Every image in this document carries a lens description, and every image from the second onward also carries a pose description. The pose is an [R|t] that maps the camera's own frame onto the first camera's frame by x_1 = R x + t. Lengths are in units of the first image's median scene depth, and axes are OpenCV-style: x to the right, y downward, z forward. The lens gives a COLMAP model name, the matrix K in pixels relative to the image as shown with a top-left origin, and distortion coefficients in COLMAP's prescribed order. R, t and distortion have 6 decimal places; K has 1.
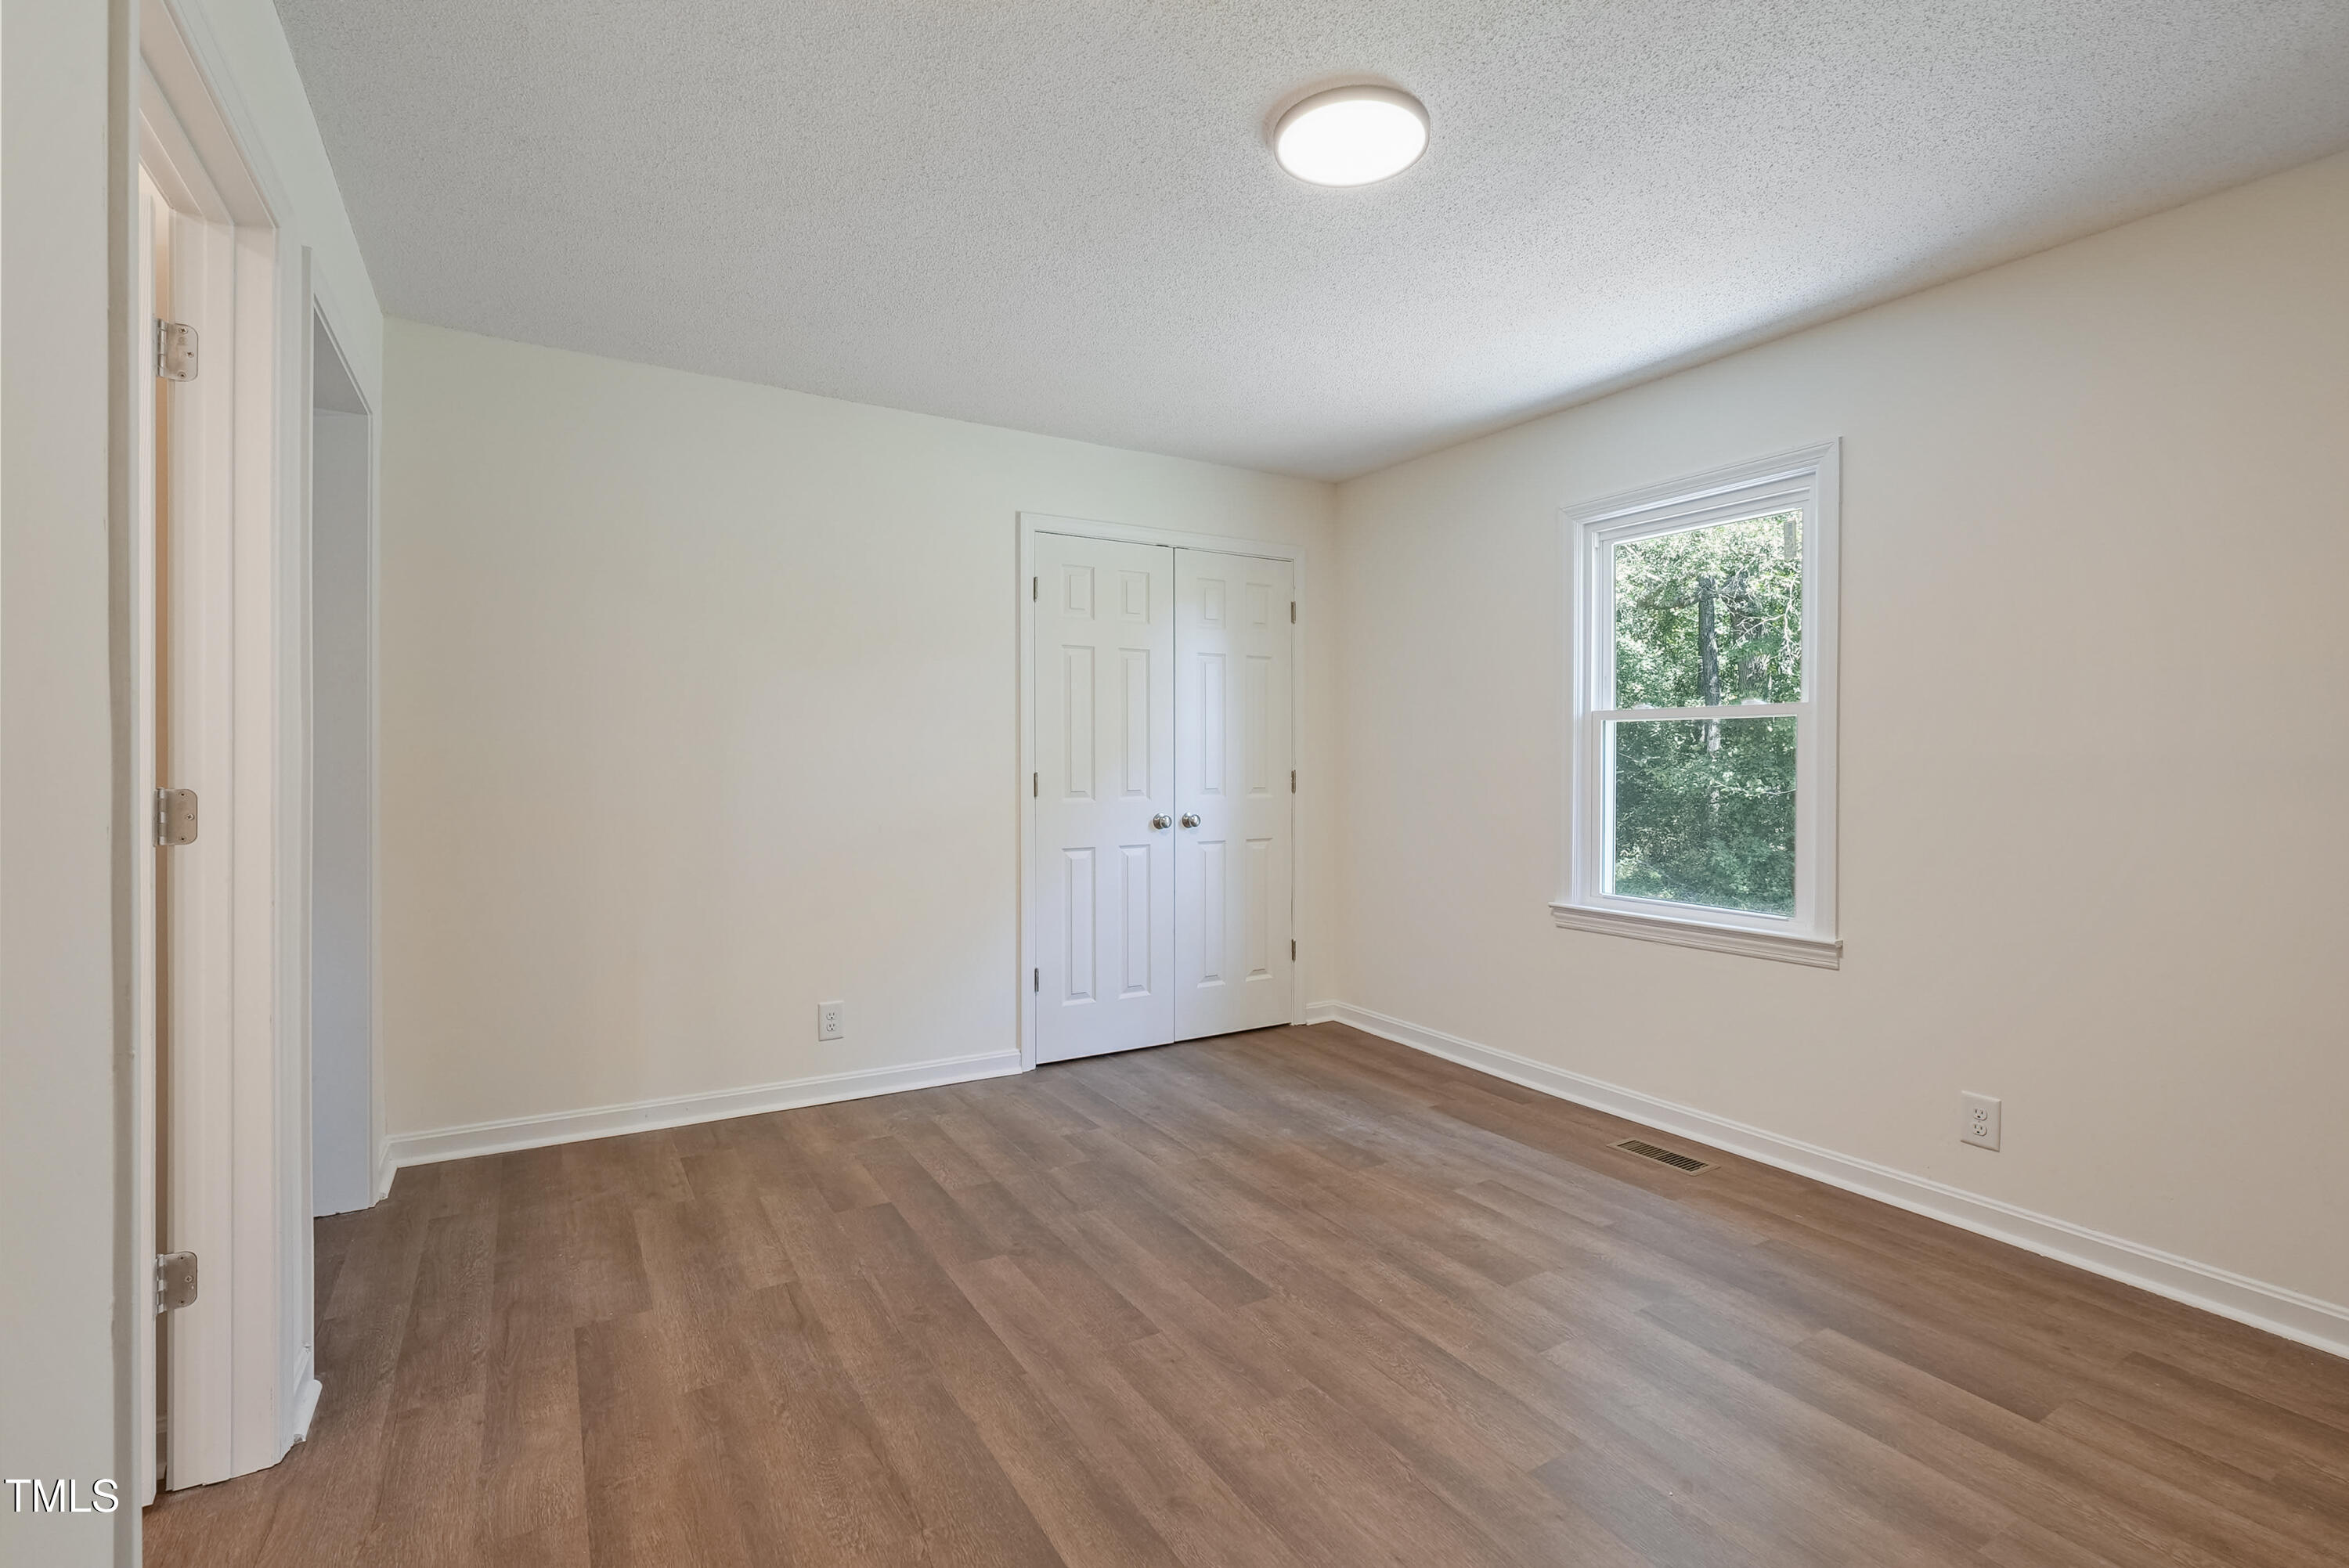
lens RADIAL K [[1093.8, 0, 1184.4], [0, 1093.8, 770.3], [0, 0, 1]] dist [-0.012421, 0.002188]
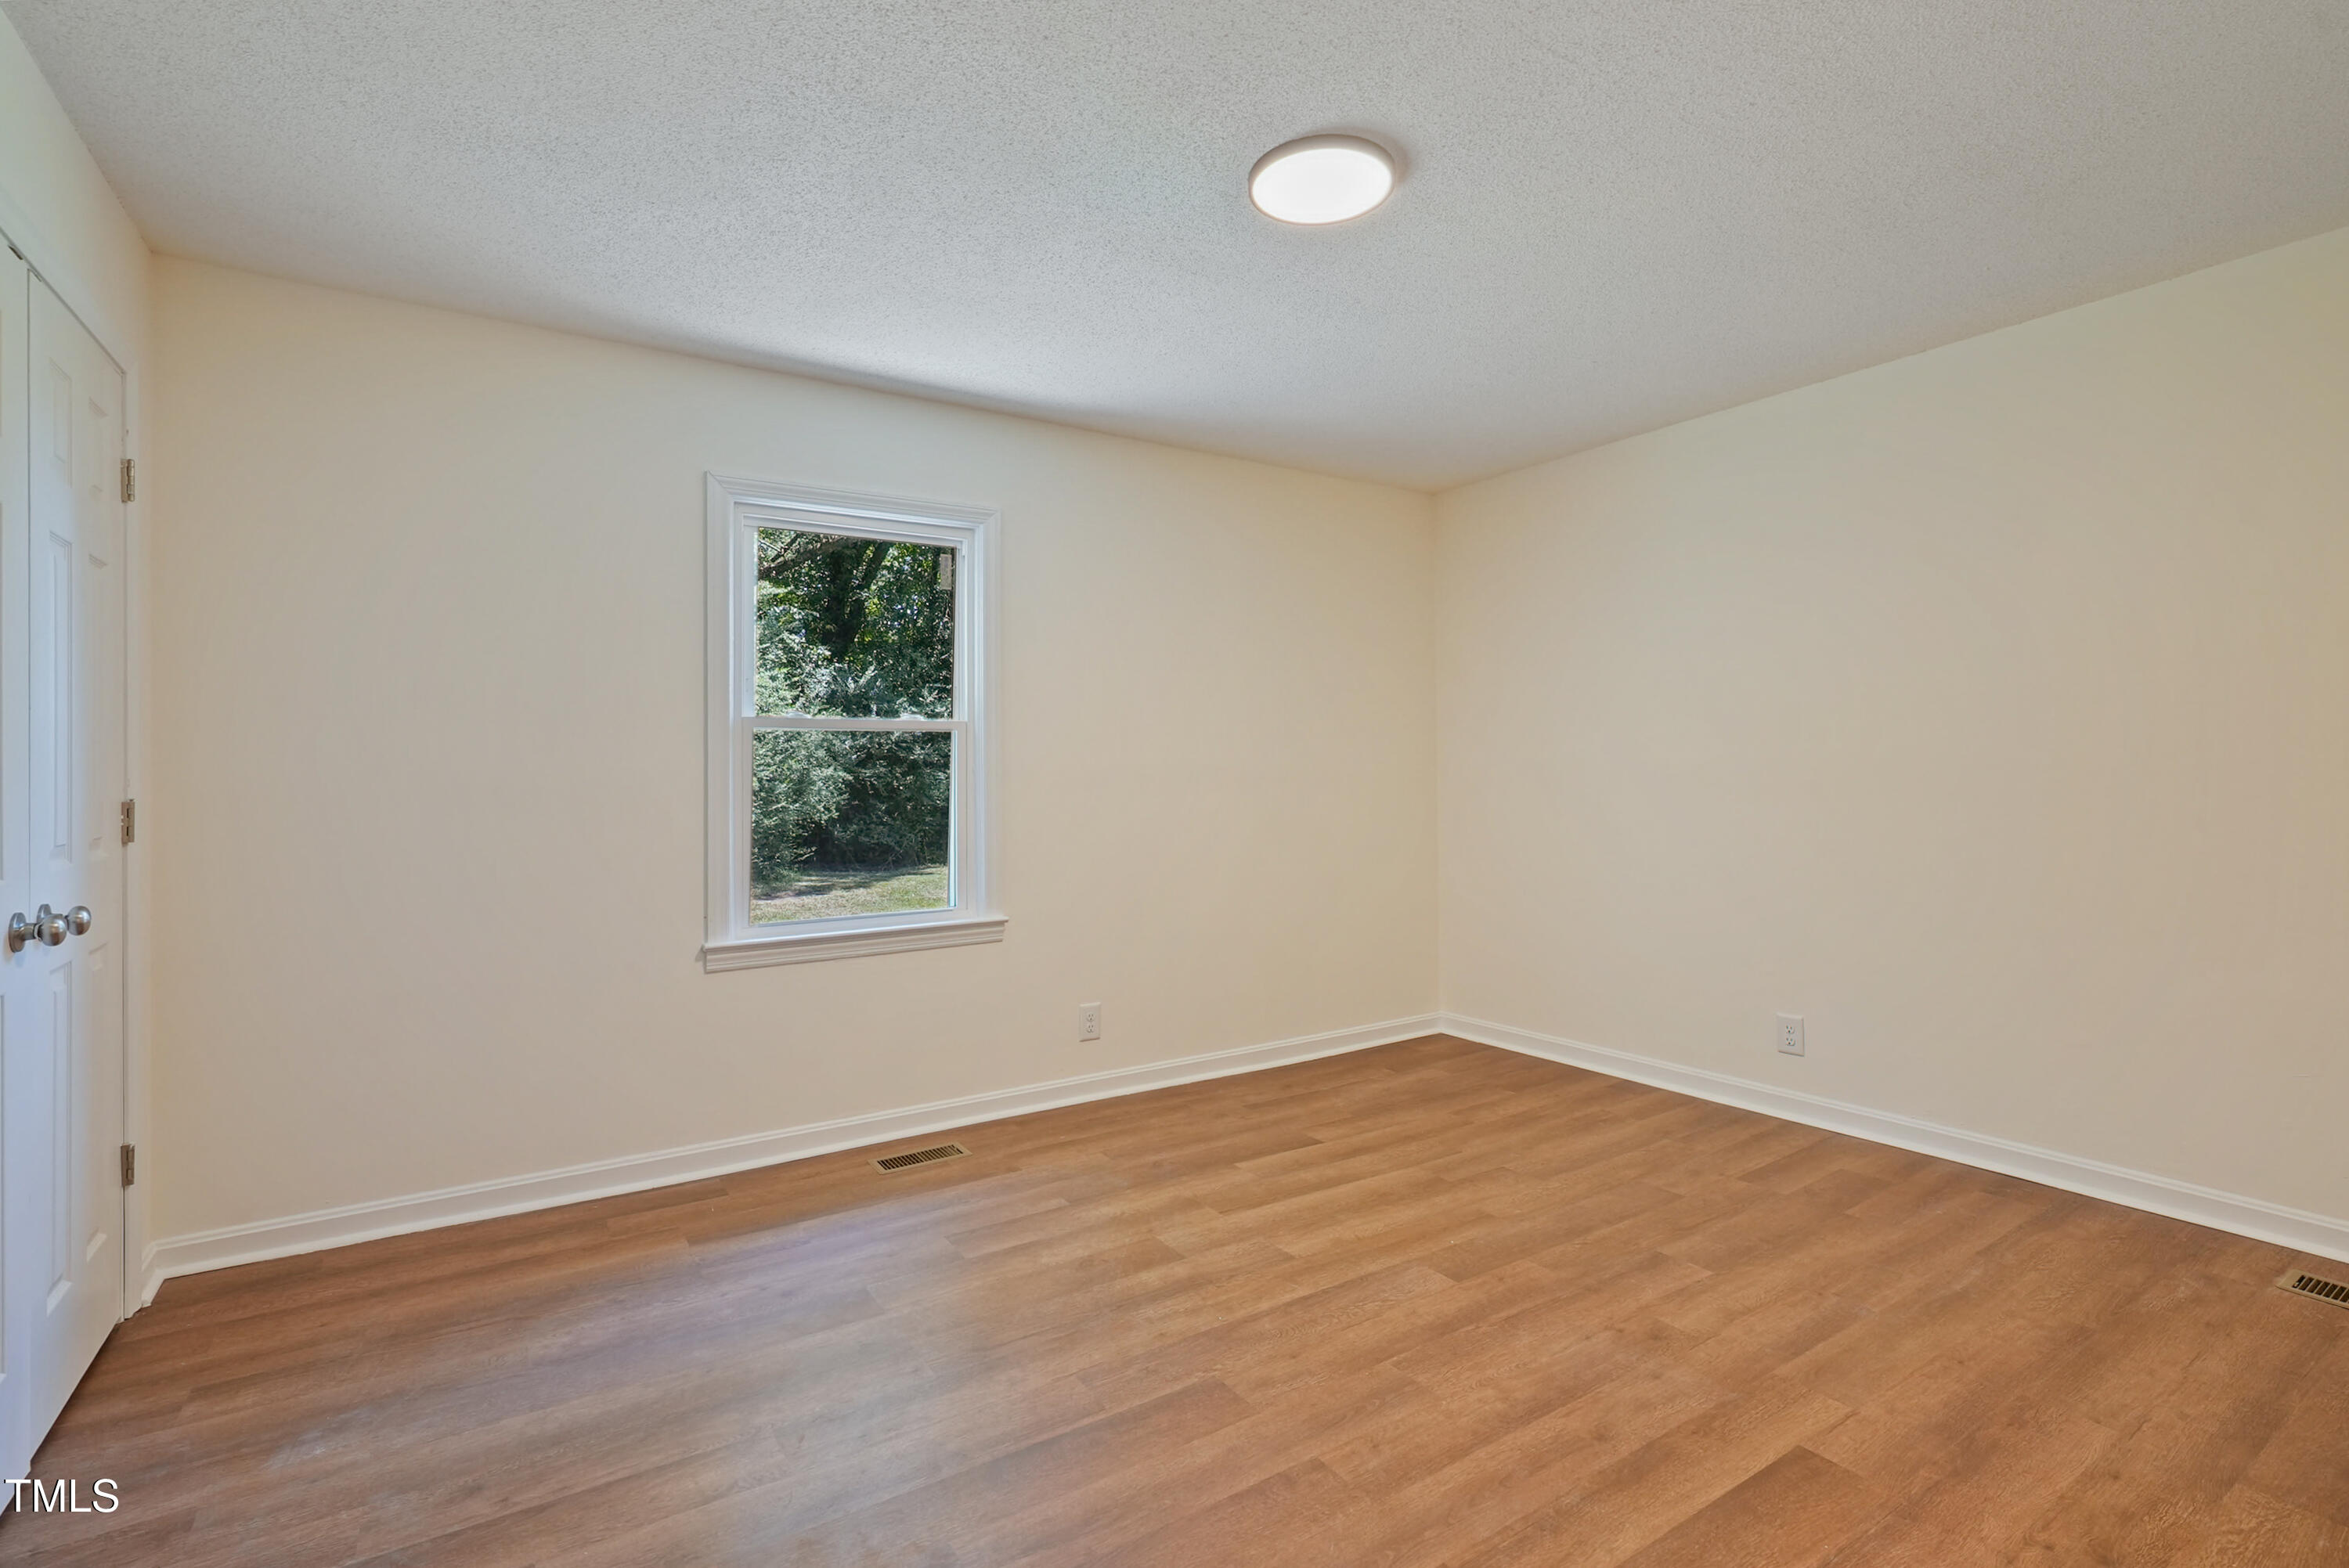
lens RADIAL K [[1093.8, 0, 1171.8], [0, 1093.8, 764.7], [0, 0, 1]] dist [-0.012421, 0.002188]
pose [[-0.047722, 0.002725, 0.998857, -0.659719], [0.018128, 0.999834, -0.001861, -0.009797], [-0.998696, 0.018019, -0.047764, 0.889838]]
